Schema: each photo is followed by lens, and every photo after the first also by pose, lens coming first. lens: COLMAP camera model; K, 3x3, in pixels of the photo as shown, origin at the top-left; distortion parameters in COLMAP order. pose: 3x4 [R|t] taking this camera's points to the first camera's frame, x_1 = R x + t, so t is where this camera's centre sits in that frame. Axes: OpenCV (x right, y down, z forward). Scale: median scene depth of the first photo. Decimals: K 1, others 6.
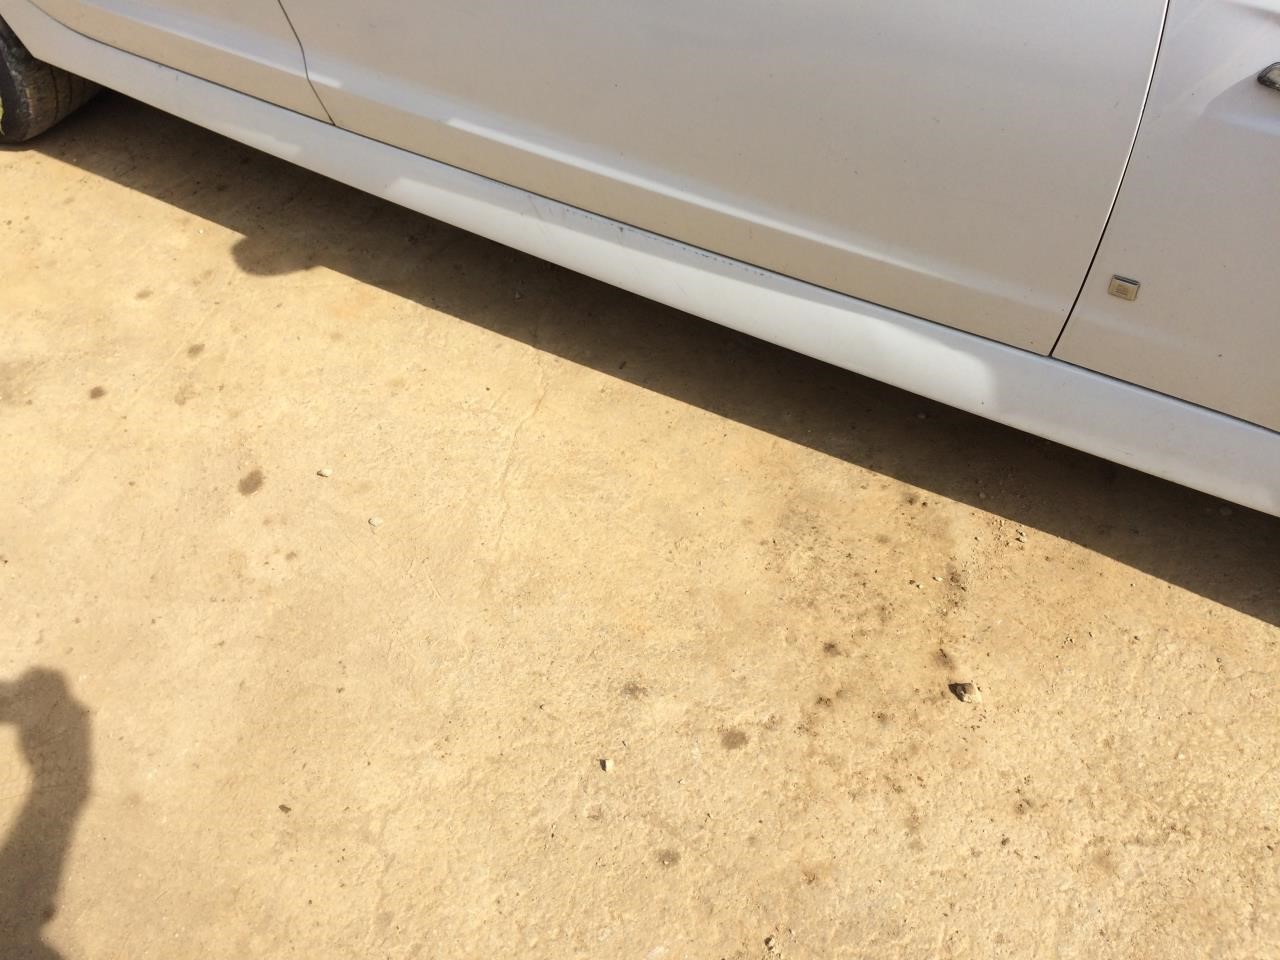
lens RADIAL K [[1090.5, 0, 647.6], [0, 1090.5, 466.1], [0, 0, 1]] dist [0.077693, -0.065204]
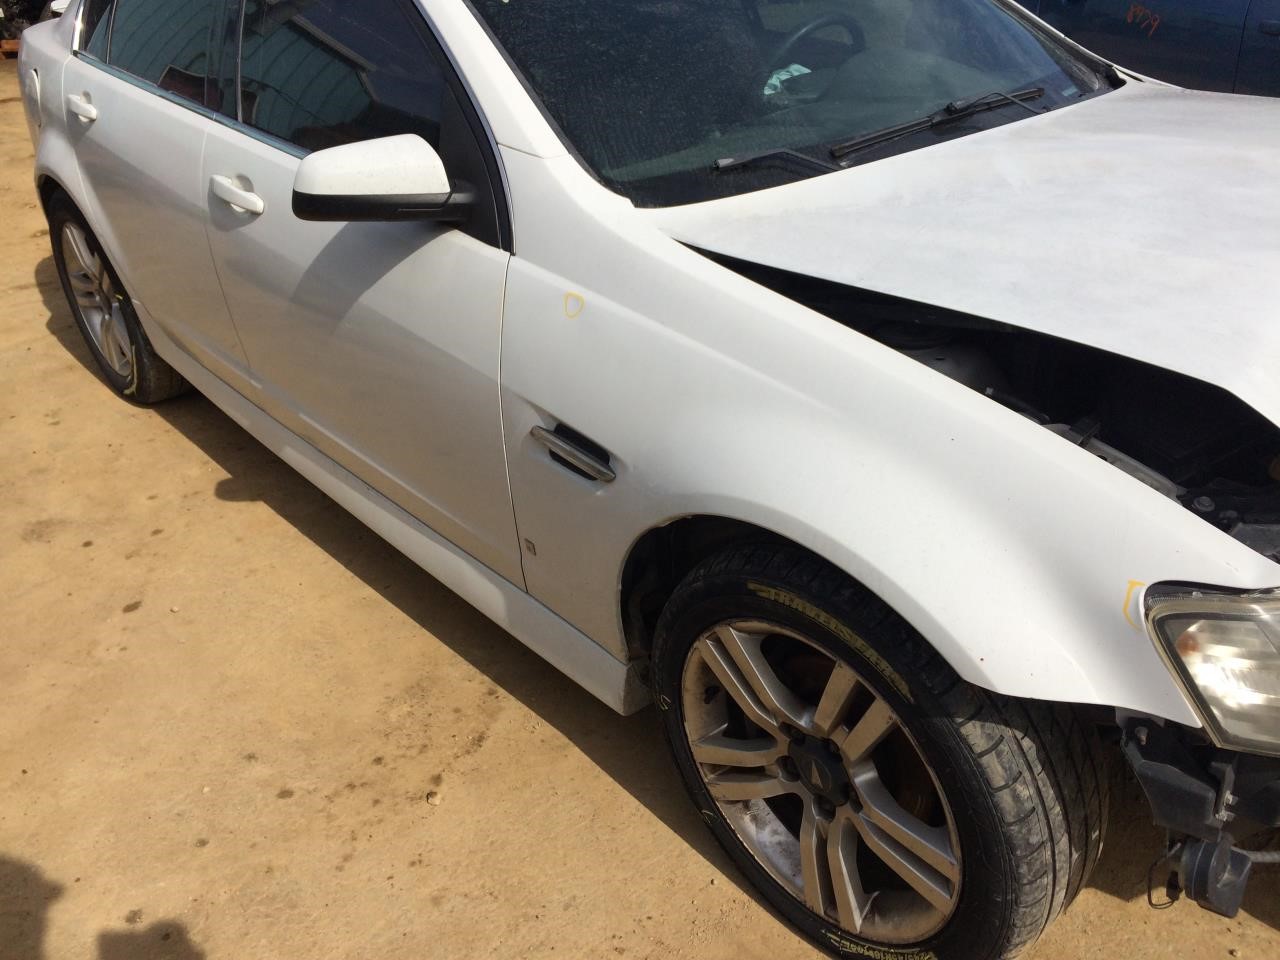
lens RADIAL K [[1090.5, 0, 644.1], [0, 1090.5, 481.1], [0, 0, 1]] dist [0.077693, -0.065204]
pose [[0.959791, 0.178895, -0.216329, 0.713857], [-0.239452, 0.923943, -0.298316, 0.159679], [0.146508, 0.338121, 0.929629, -0.457169]]
